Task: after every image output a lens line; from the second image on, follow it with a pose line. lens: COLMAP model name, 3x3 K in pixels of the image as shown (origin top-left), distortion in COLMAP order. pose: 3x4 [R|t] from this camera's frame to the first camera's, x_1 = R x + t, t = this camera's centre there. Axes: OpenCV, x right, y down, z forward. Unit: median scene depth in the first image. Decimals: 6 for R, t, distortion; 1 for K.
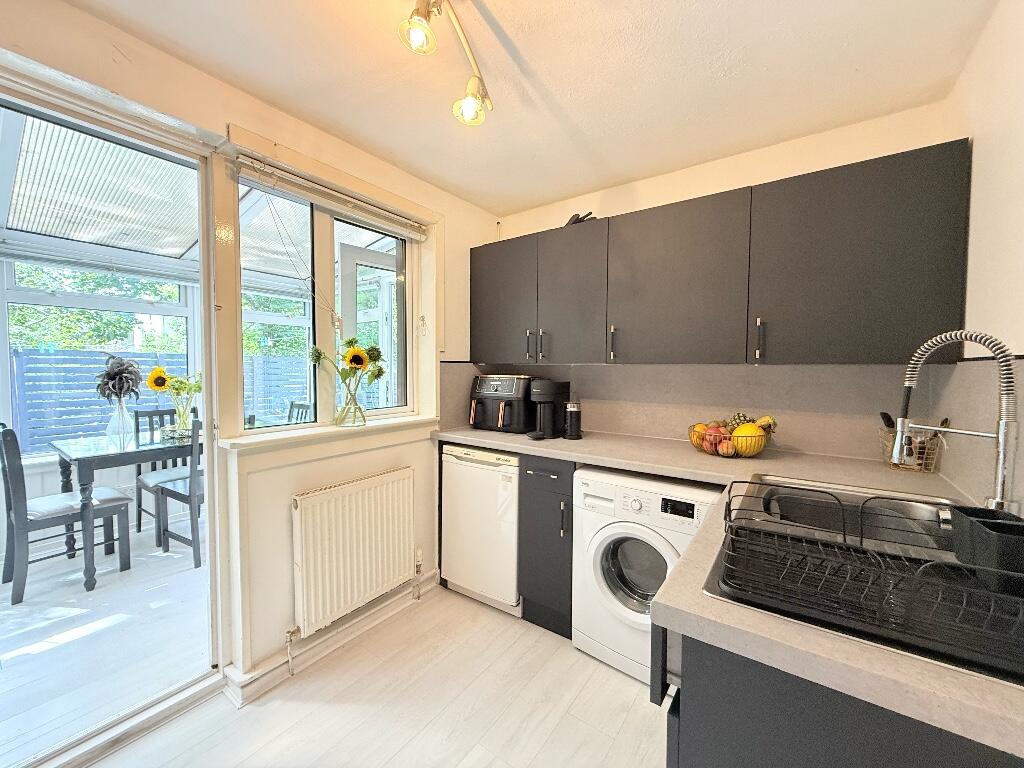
lens RADIAL K [[408.7, 0, 512.0], [0, 408.7, 384.0], [0, 0, 1]] dist [-0.000409, 0.000420]
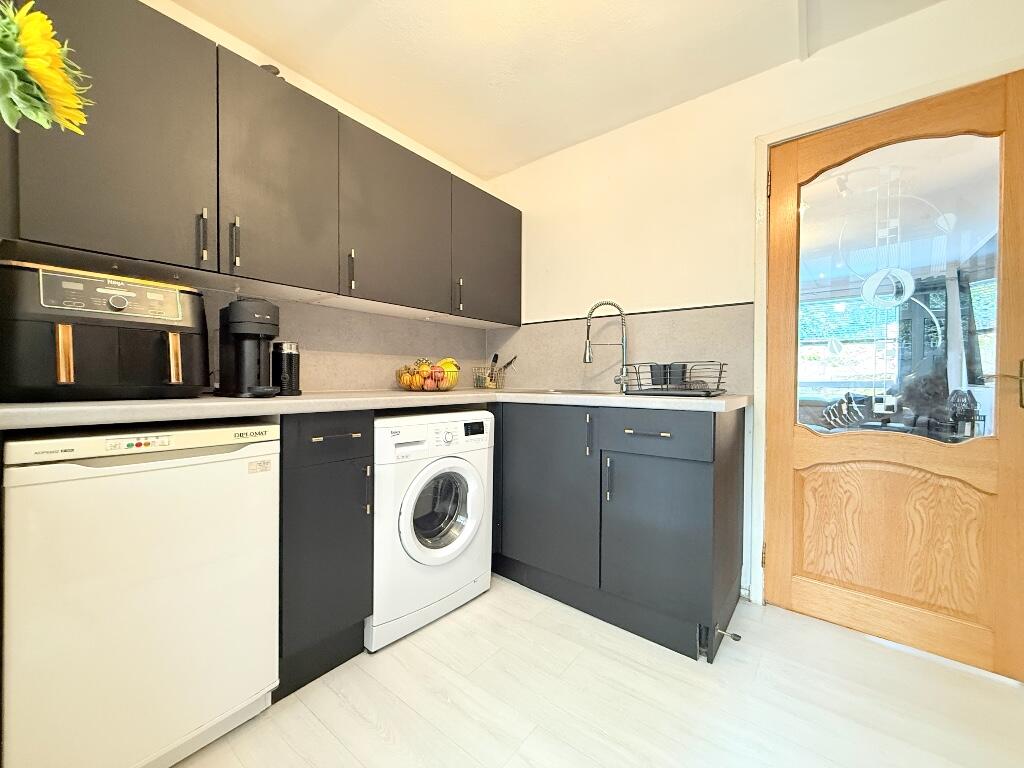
lens RADIAL K [[408.7, 0, 512.0], [0, 408.7, 384.0], [0, 0, 1]] dist [-0.000409, 0.000420]
pose [[0.028555, -0.018547, 0.999420, -0.617284], [0.031150, 0.999359, 0.017656, 0.137139], [-0.999107, 0.030628, 0.029114, 0.725451]]
